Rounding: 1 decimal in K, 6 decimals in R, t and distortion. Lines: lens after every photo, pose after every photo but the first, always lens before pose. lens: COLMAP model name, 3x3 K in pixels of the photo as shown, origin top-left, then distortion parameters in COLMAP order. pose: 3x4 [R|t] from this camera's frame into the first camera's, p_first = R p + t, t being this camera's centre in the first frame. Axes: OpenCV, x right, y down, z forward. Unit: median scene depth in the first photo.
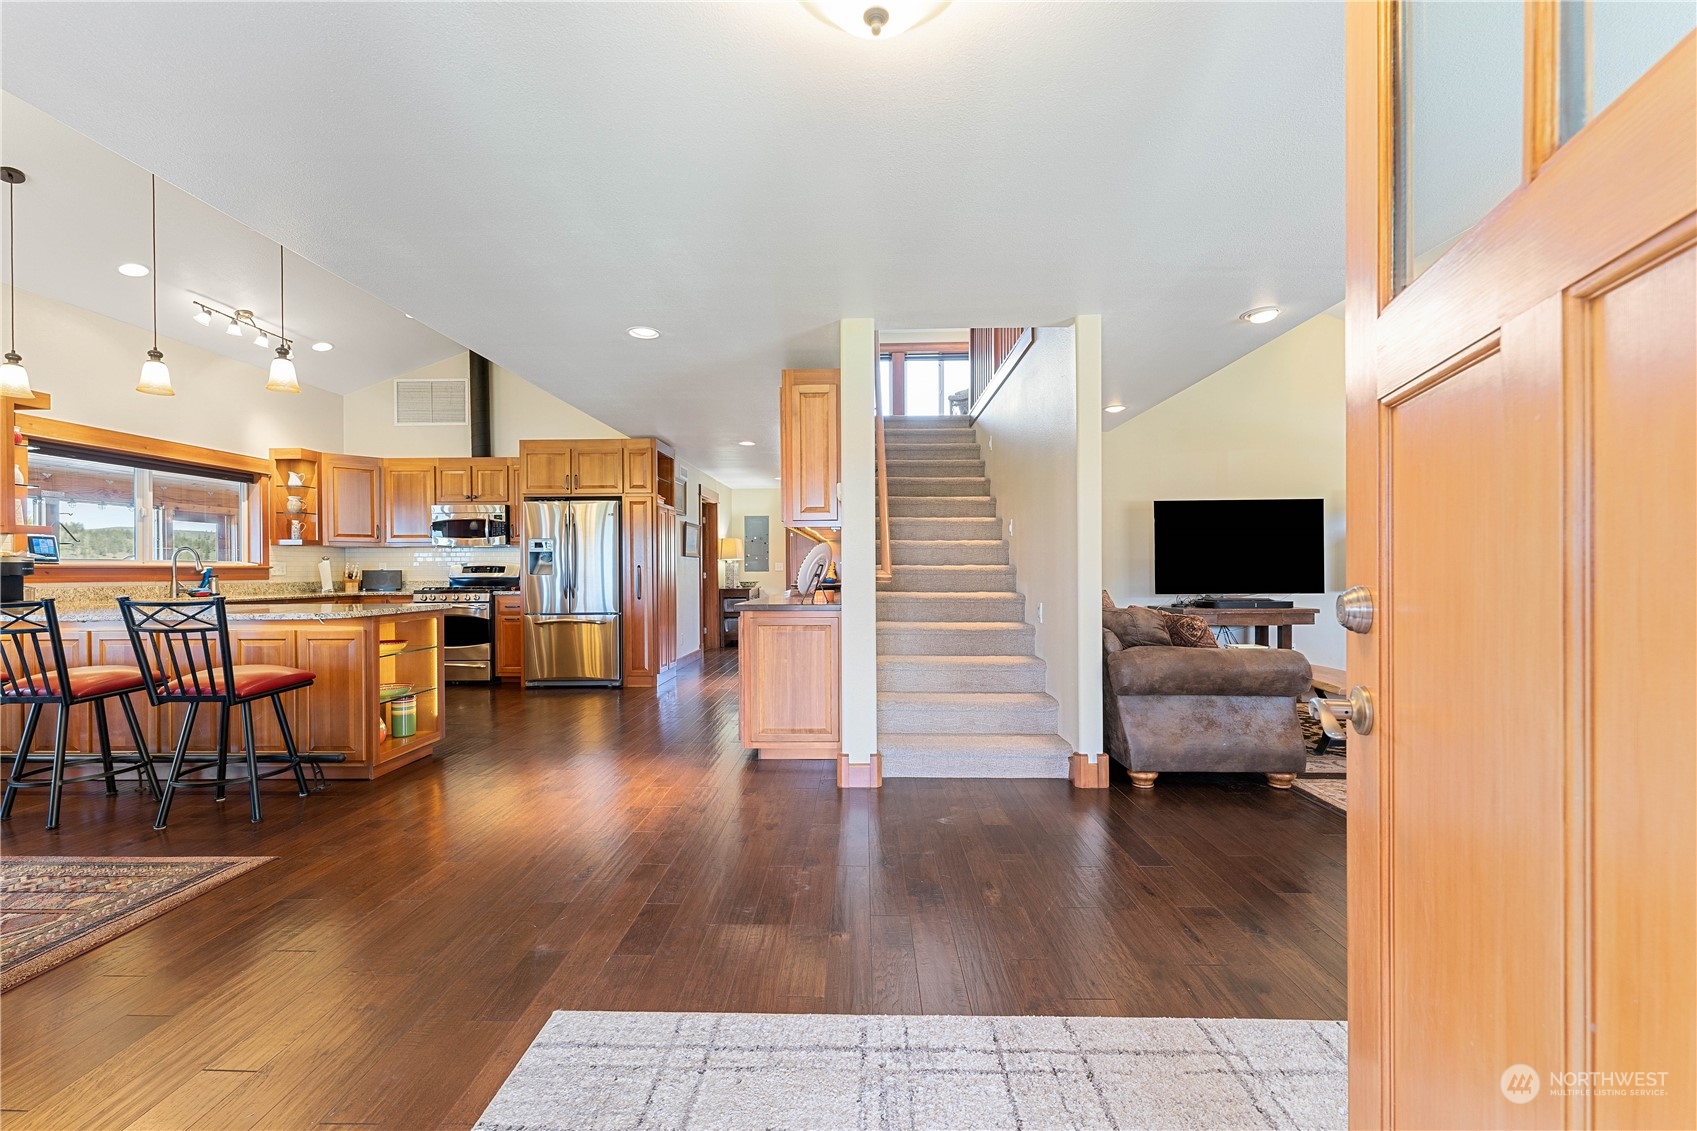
lens RADIAL K [[691.5, 0, 851.1], [0, 691.5, 572.4], [0, 0, 1]] dist [0.003898, 0.001388]
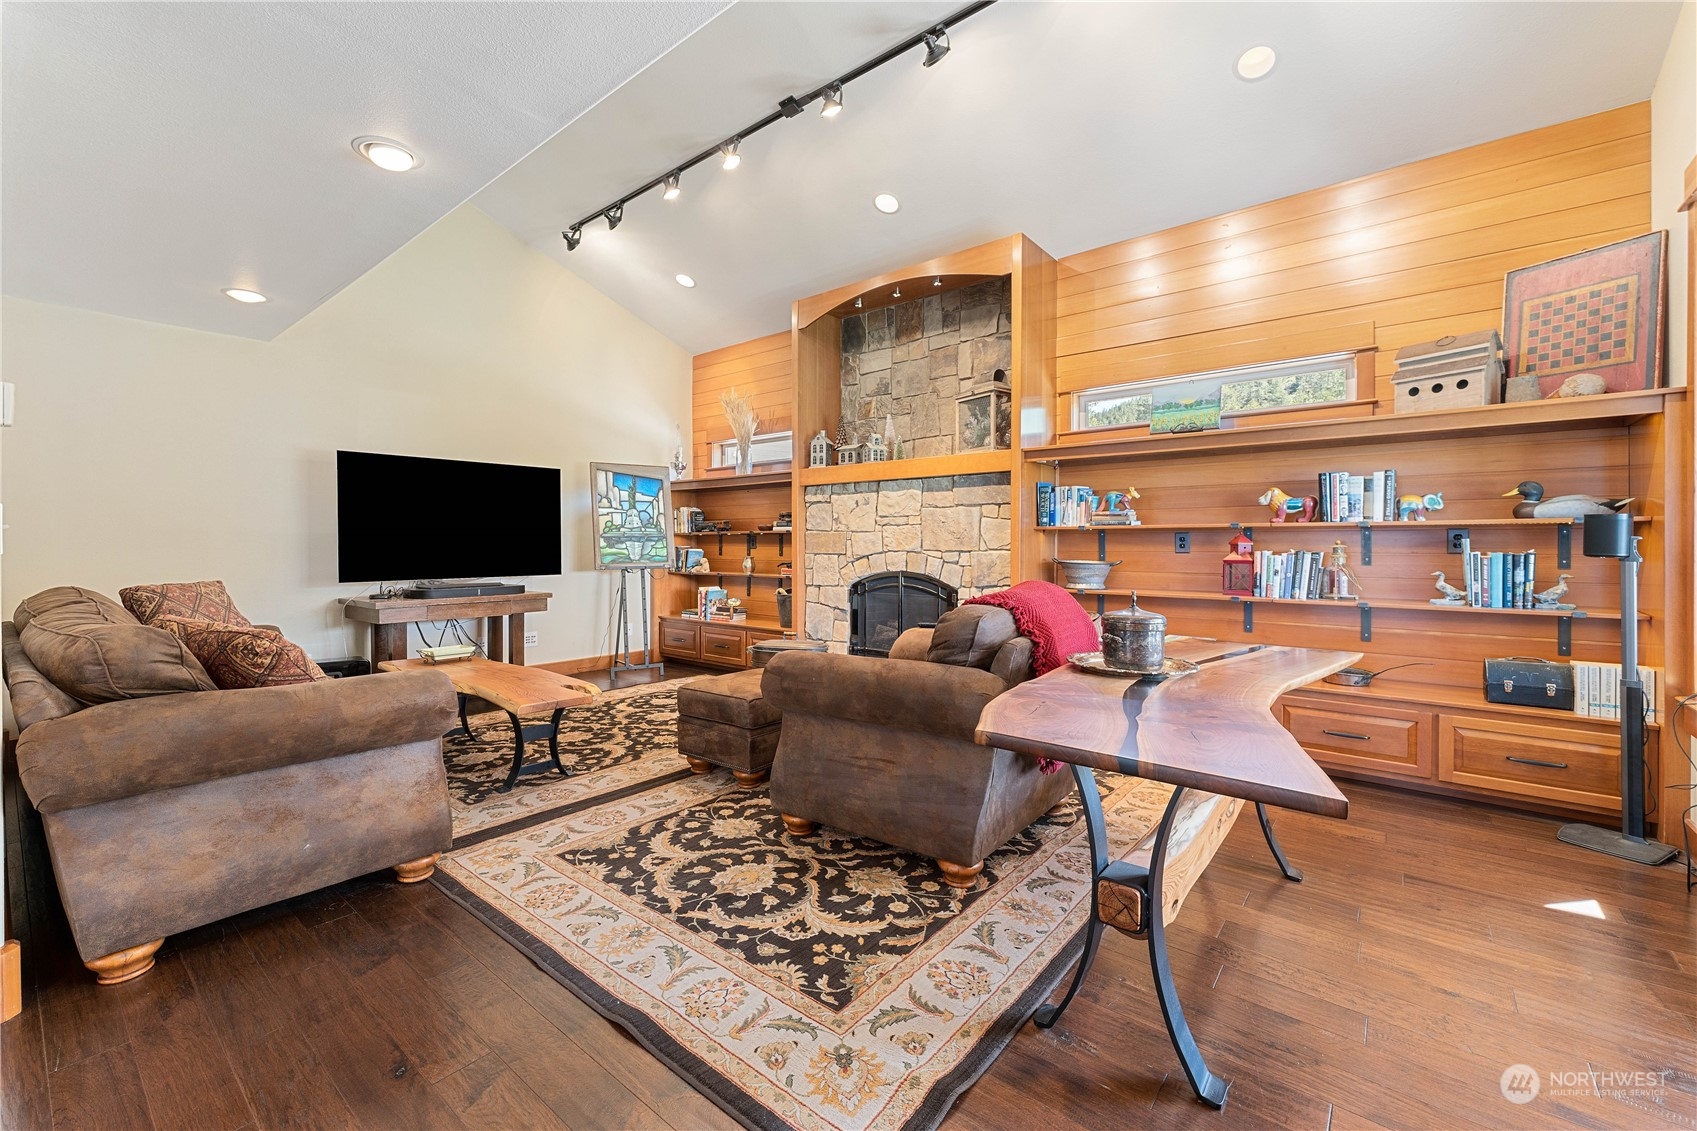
lens RADIAL K [[691.5, 0, 845.1], [0, 691.5, 552.2], [0, 0, 1]] dist [0.003898, 0.001388]
pose [[0.614401, -0.003938, 0.788984, 0.184842], [0.001496, 0.999992, 0.003826, -0.001725], [-0.788993, -0.001170, 0.614401, 0.144138]]
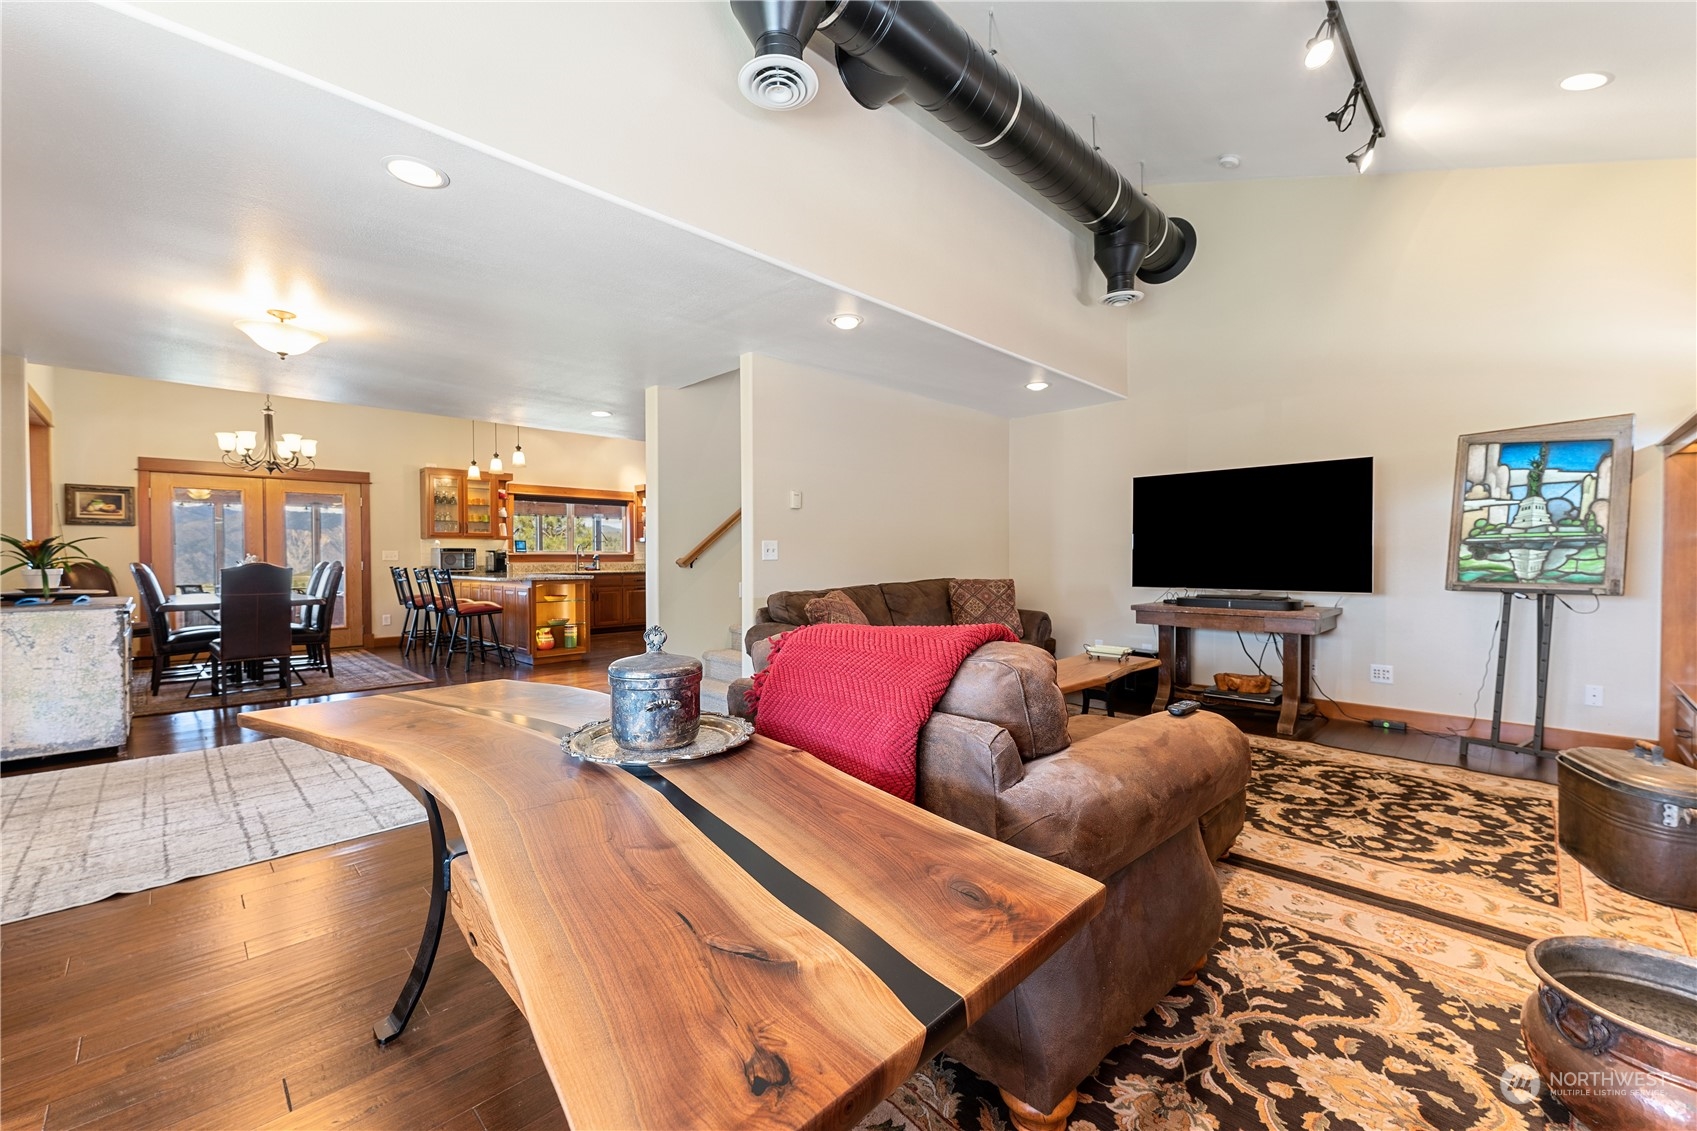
lens RADIAL K [[691.5, 0, 853.7], [0, 691.5, 568.9], [0, 0, 1]] dist [0.003898, 0.001388]
pose [[0.727205, 0.014459, -0.686269, 0.724951], [-0.004899, 0.999862, 0.015876, -0.002596], [0.686403, -0.008183, 0.727175, 0.123819]]
